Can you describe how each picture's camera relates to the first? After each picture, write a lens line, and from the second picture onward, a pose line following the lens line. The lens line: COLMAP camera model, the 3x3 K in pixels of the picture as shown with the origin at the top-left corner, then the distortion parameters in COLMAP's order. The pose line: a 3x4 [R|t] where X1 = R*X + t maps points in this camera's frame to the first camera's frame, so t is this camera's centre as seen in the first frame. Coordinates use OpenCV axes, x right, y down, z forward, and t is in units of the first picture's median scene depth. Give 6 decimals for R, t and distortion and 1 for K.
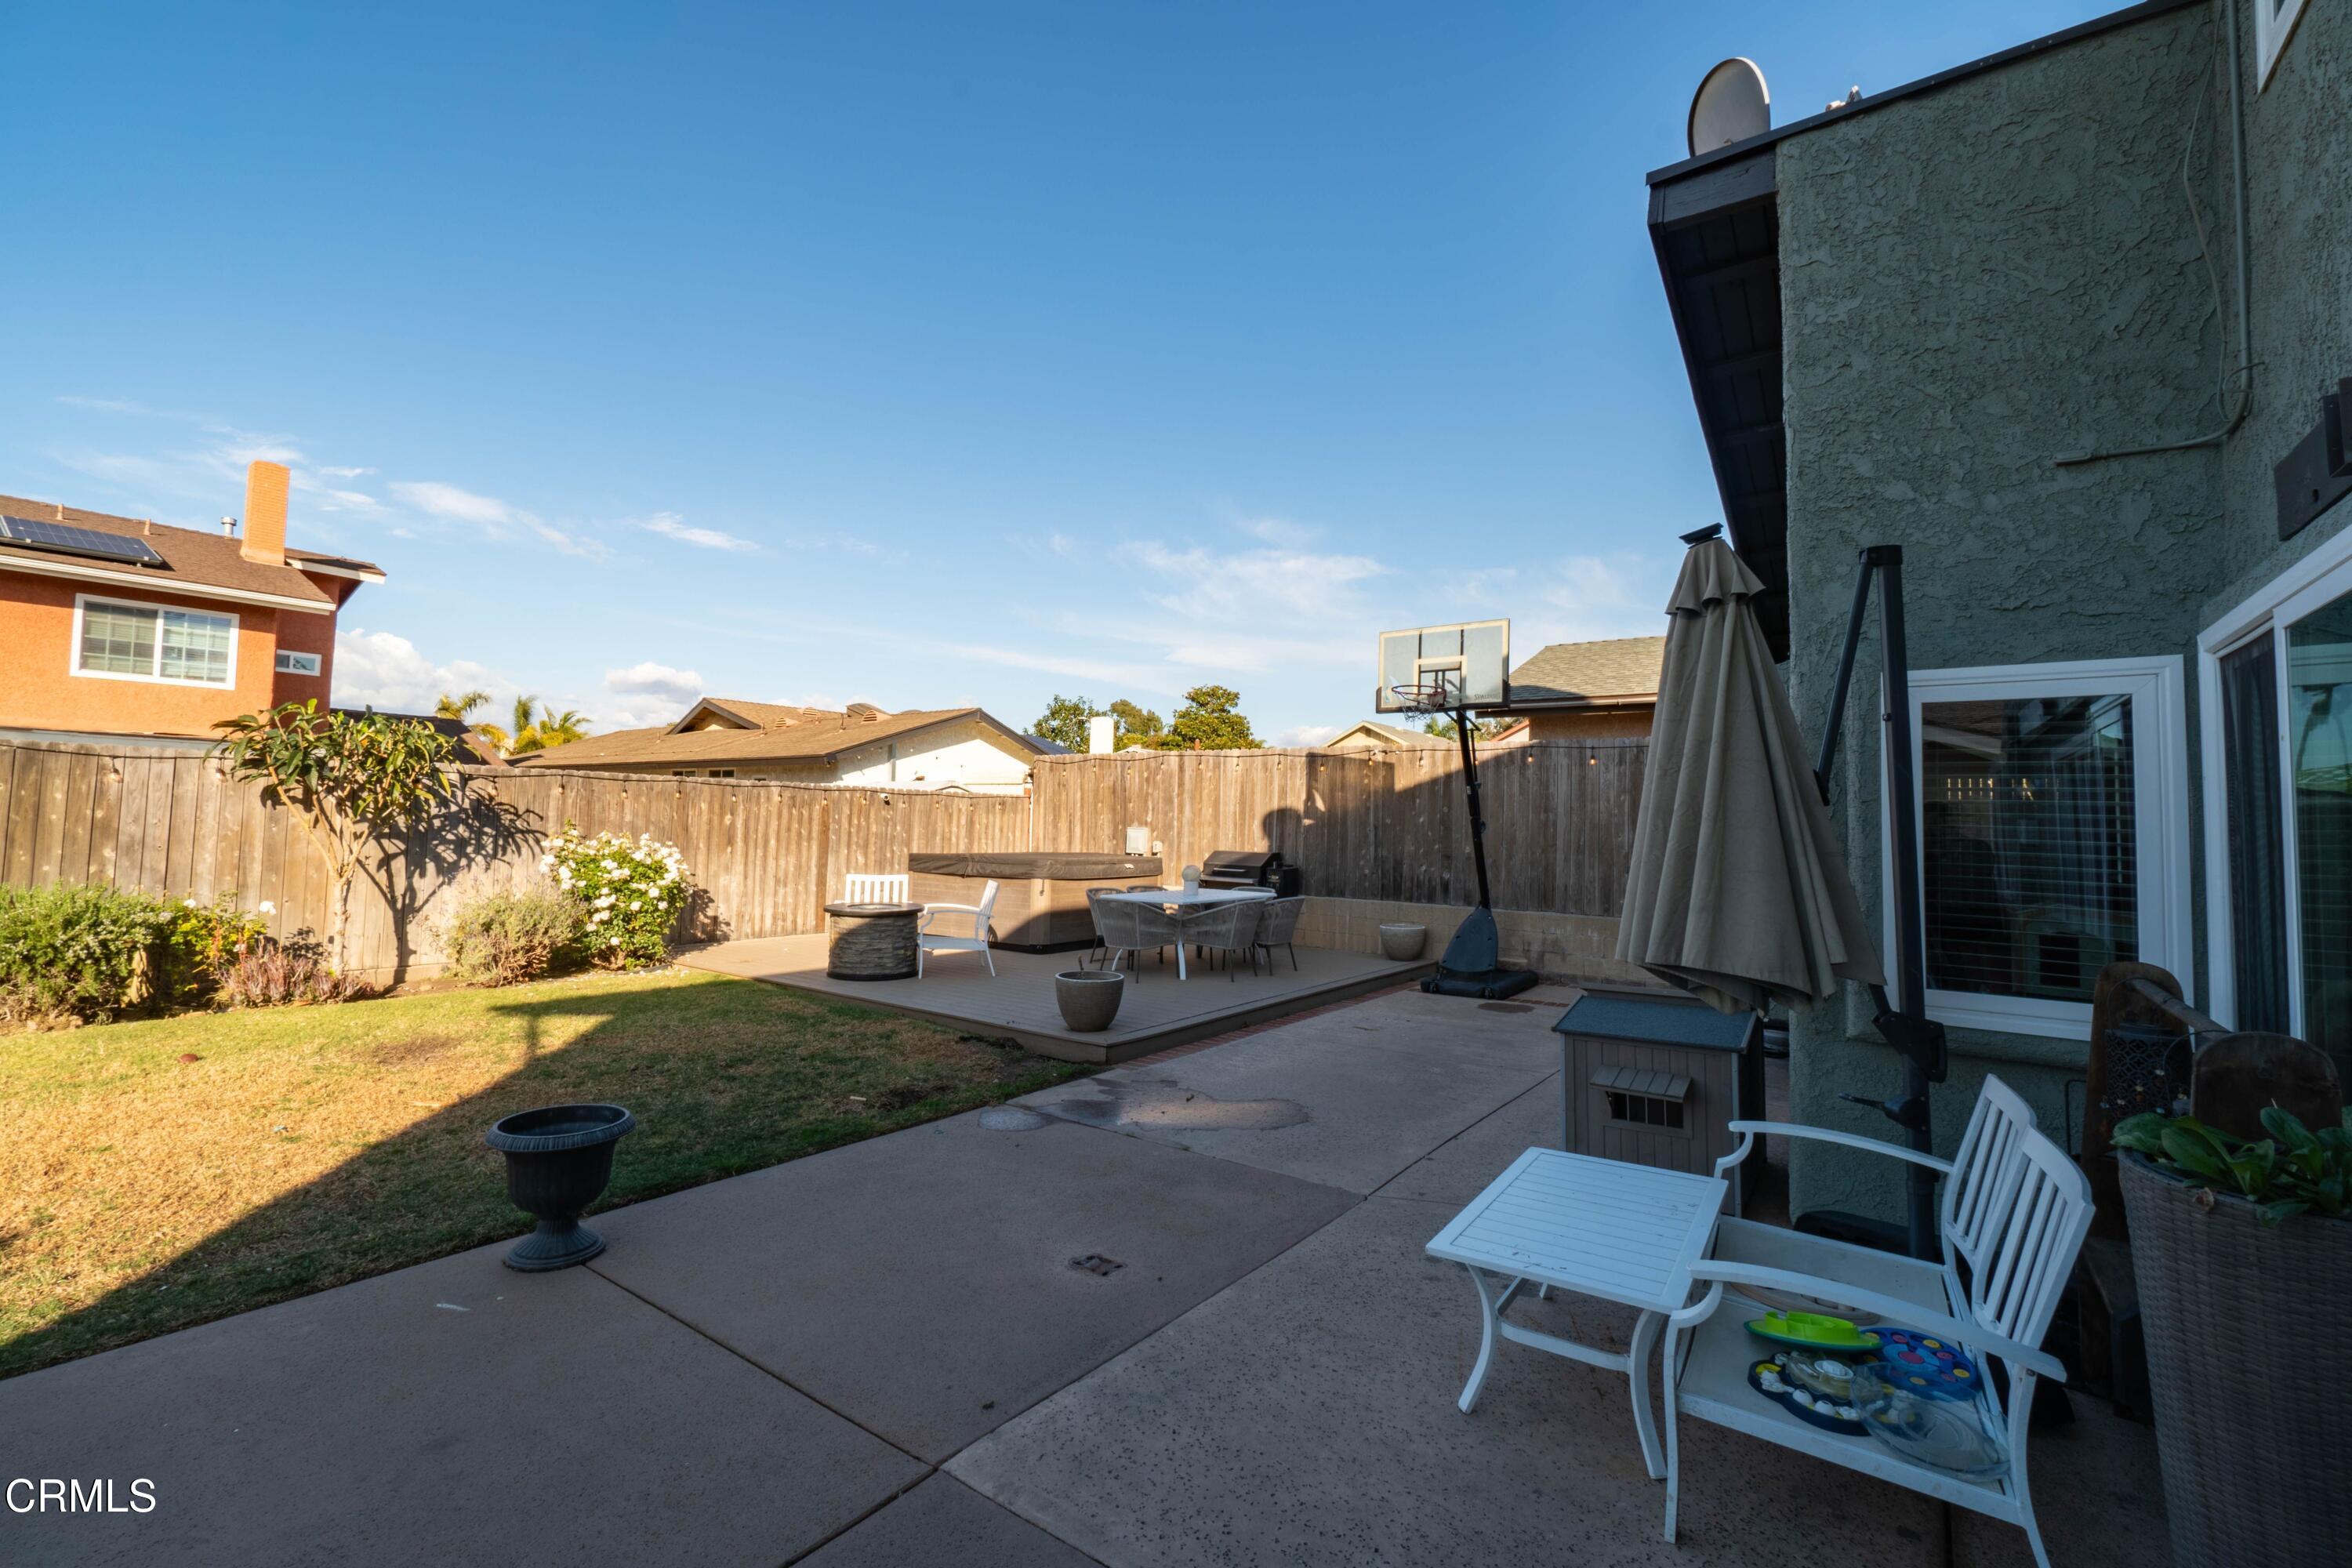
lens RADIAL K [[993.4, 0, 1176.0], [0, 993.4, 784.0], [0, 0, 1]] dist [-0.026419, 0.000140]
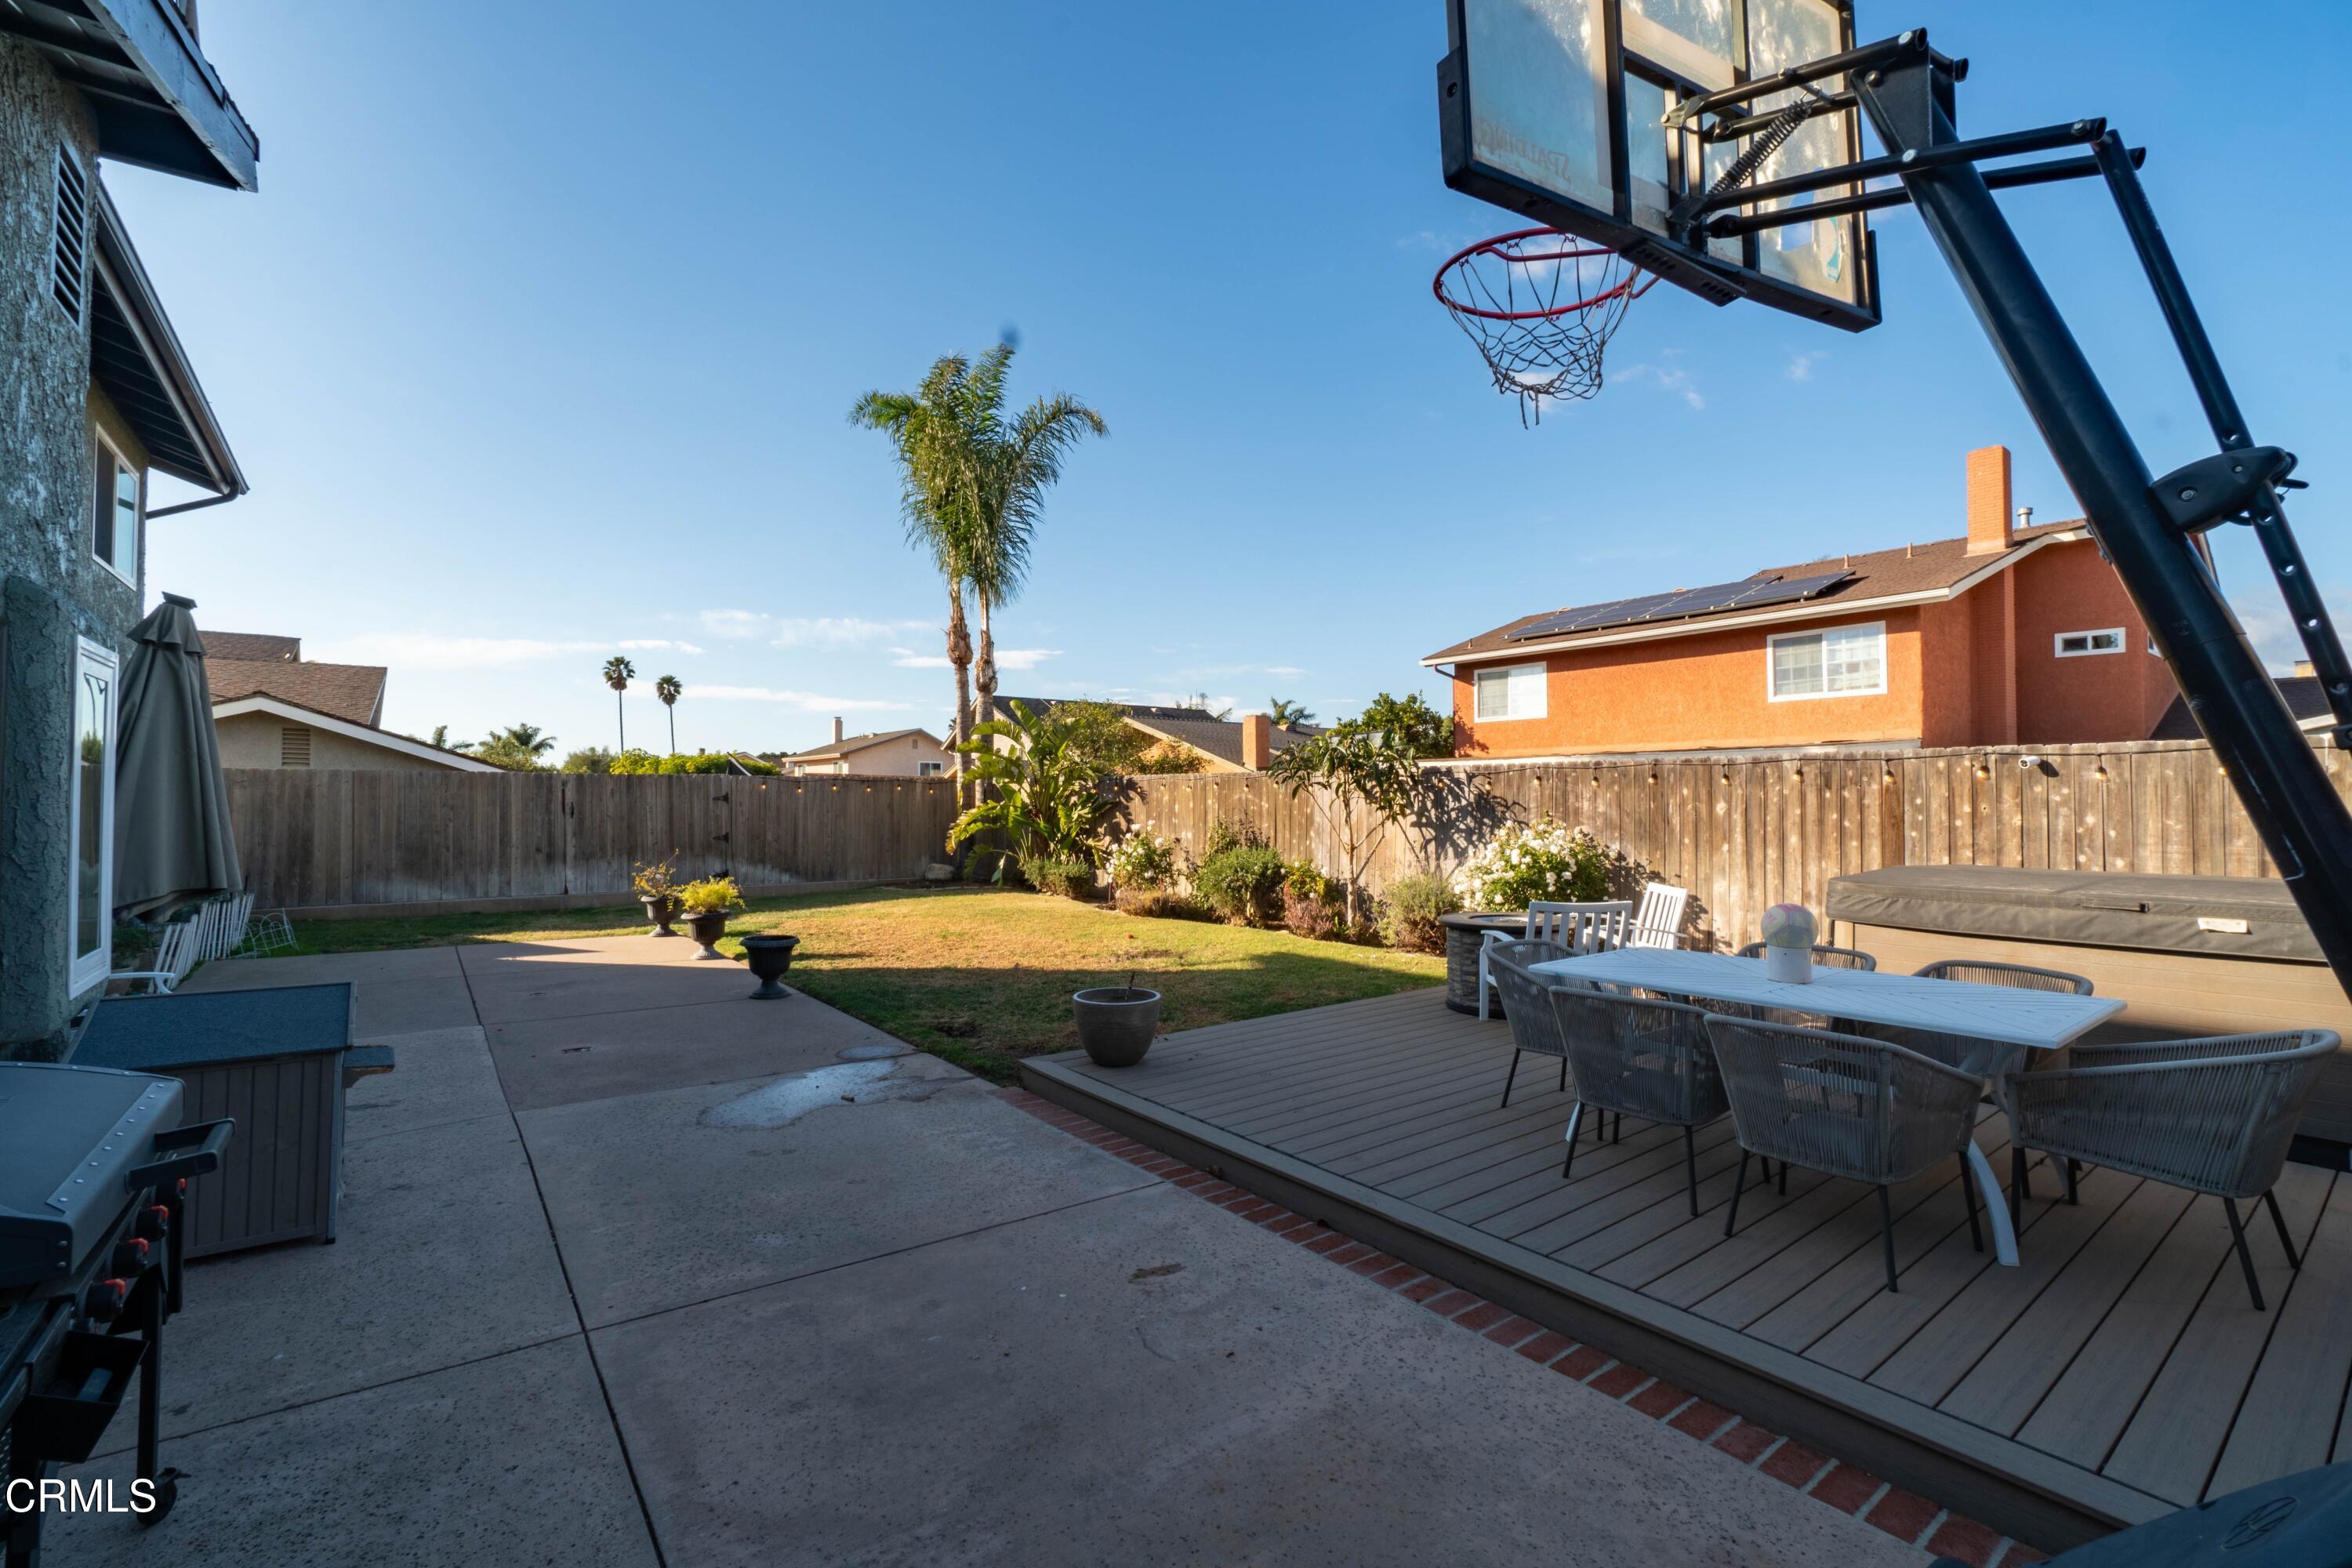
lens RADIAL K [[1041.8, 0, 1176.0], [0, 1041.8, 784.0], [0, 0, 1]] dist [0.000747, 0.000038]
pose [[-0.294984, -0.038016, -0.954746, 0.454312], [0.034333, 0.998141, -0.050352, 0.043337], [0.954885, -0.047632, -0.293131, 0.831754]]
